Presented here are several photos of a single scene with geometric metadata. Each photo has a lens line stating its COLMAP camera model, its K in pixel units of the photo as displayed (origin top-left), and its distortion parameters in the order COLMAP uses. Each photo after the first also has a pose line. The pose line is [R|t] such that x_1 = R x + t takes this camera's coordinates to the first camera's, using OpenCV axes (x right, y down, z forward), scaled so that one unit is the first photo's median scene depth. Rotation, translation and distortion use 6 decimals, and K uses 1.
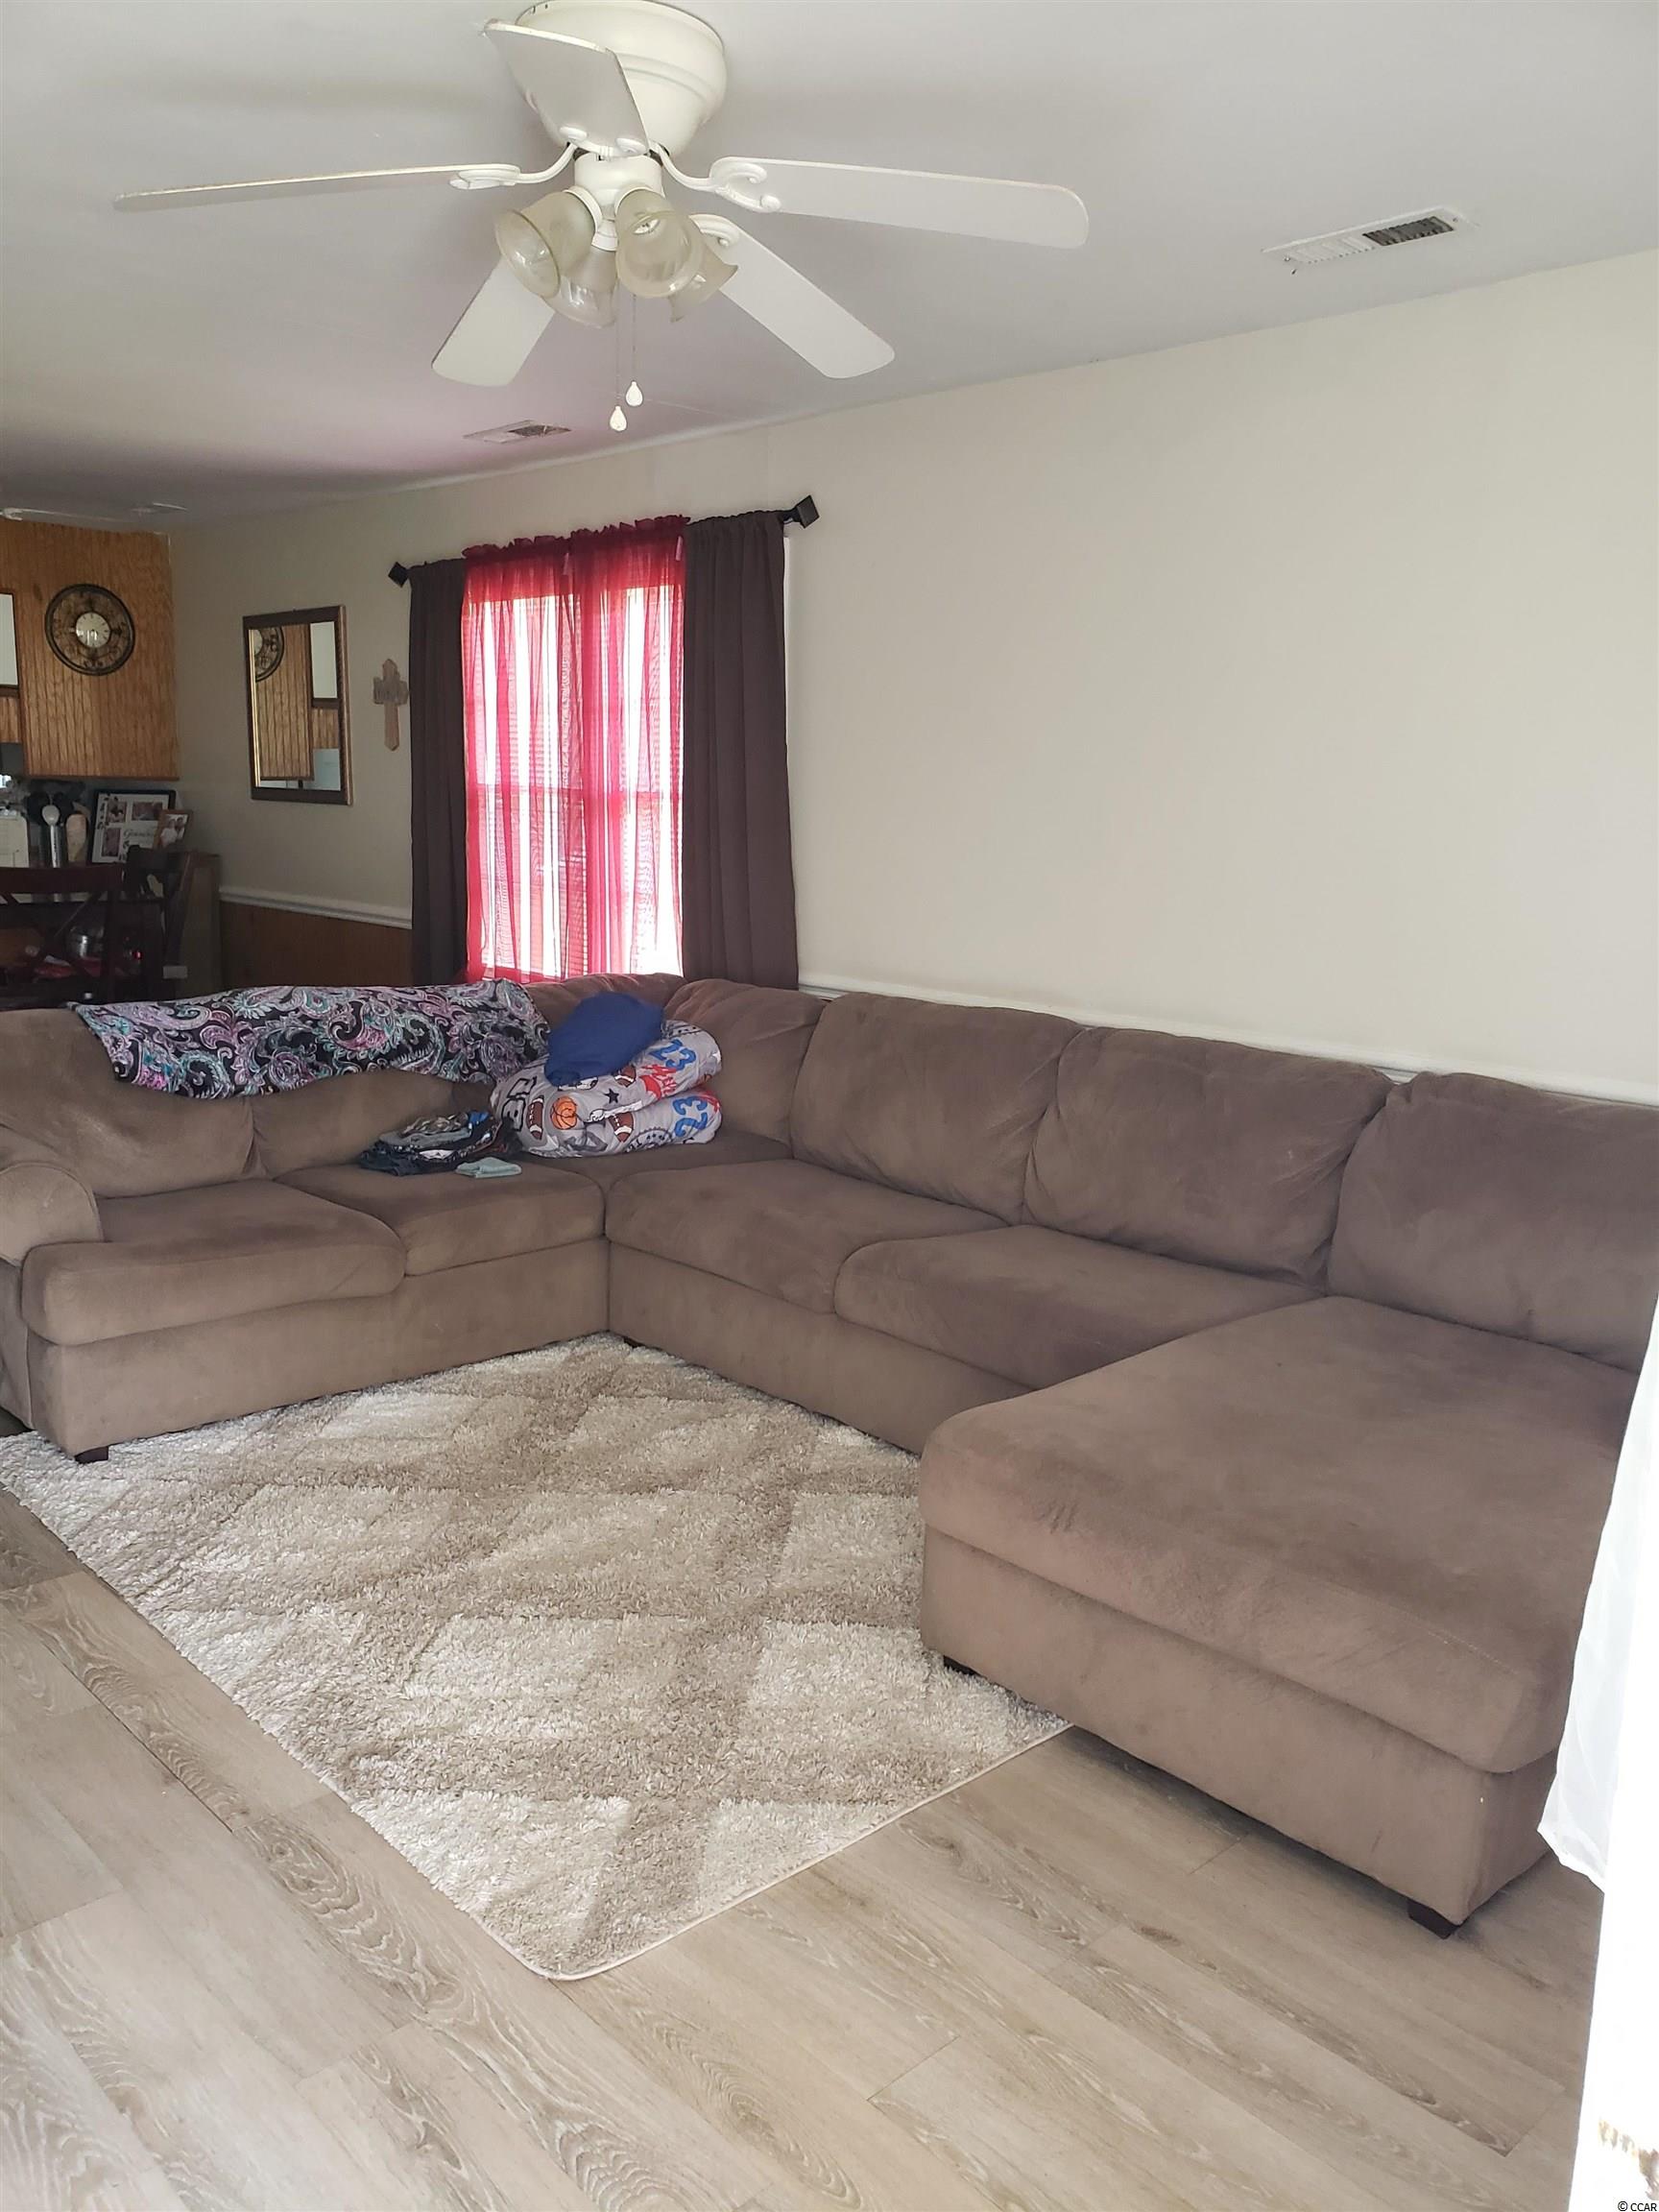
lens RADIAL K [[1750.0, 0, 829.5], [0, 1750.0, 1106.0], [0, 0, 1]] dist [0.001996, 0.000152]
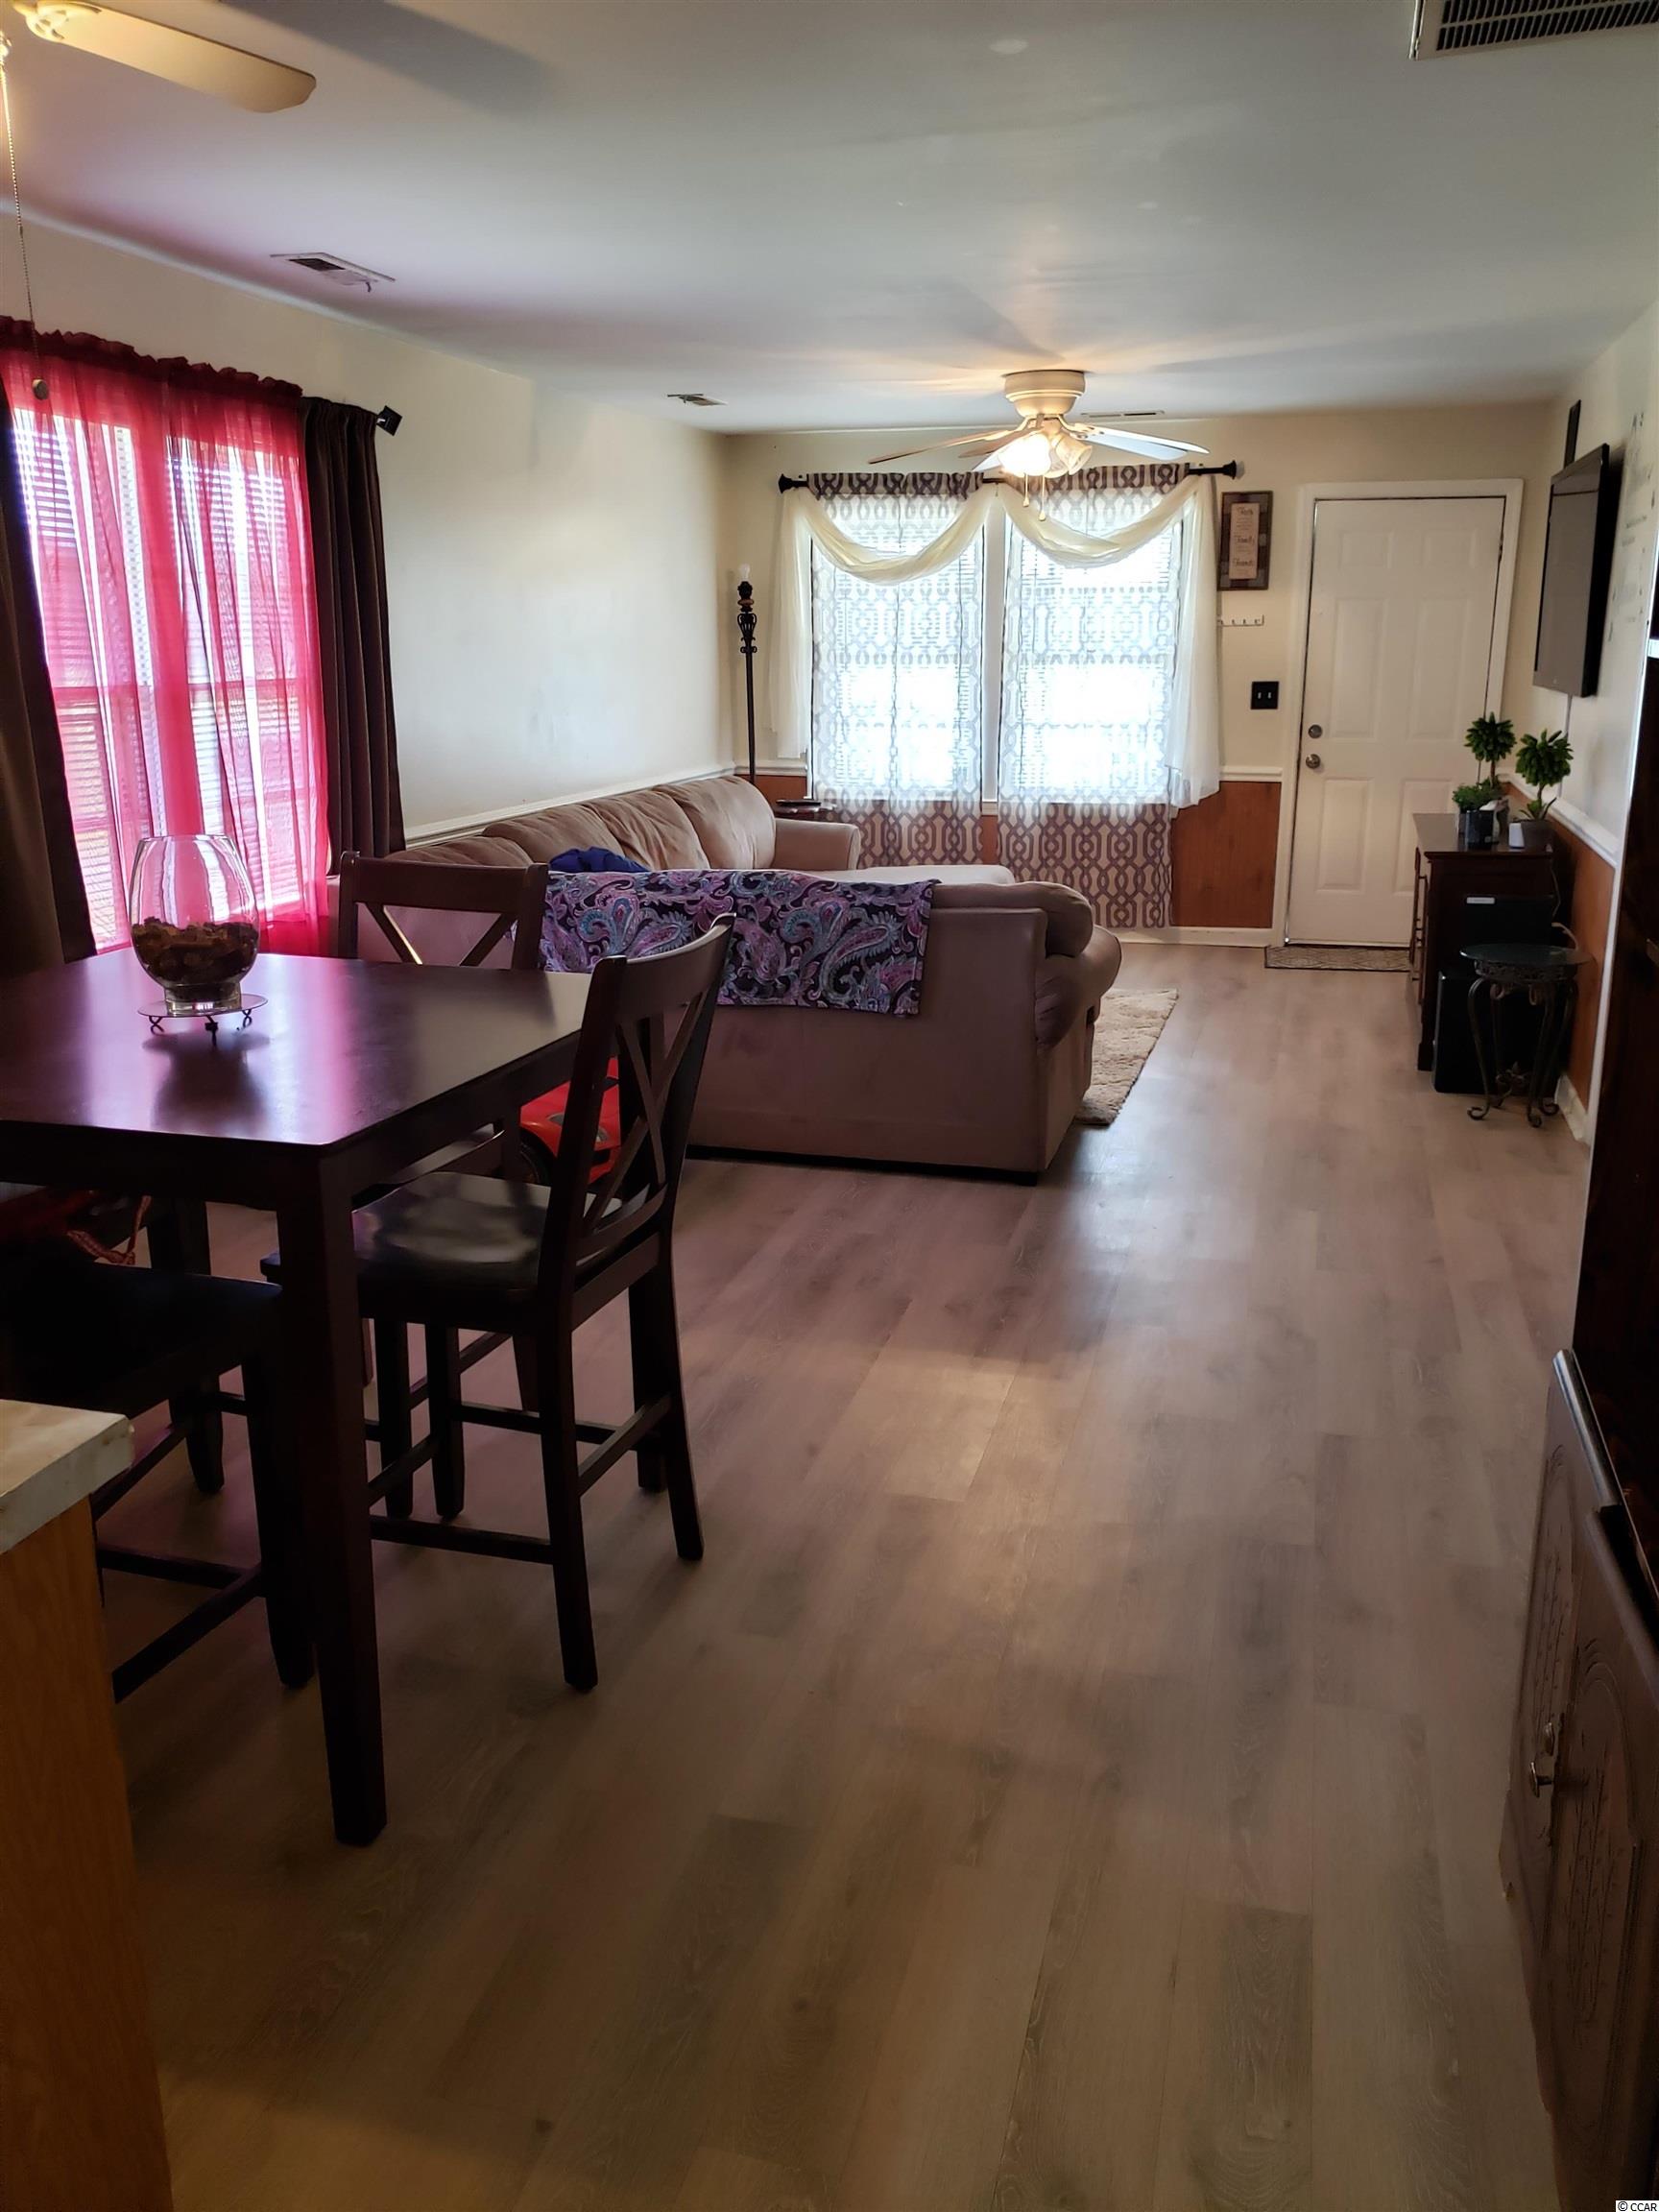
lens RADIAL K [[1750.0, 0, 829.5], [0, 1750.0, 1106.0], [0, 0, 1]] dist [0.001996, 0.000152]
pose [[-0.517586, -0.247663, 0.819004, -1.070481], [0.142500, 0.918874, 0.367919, -0.273105], [-0.843681, 0.307138, -0.440305, 1.240997]]
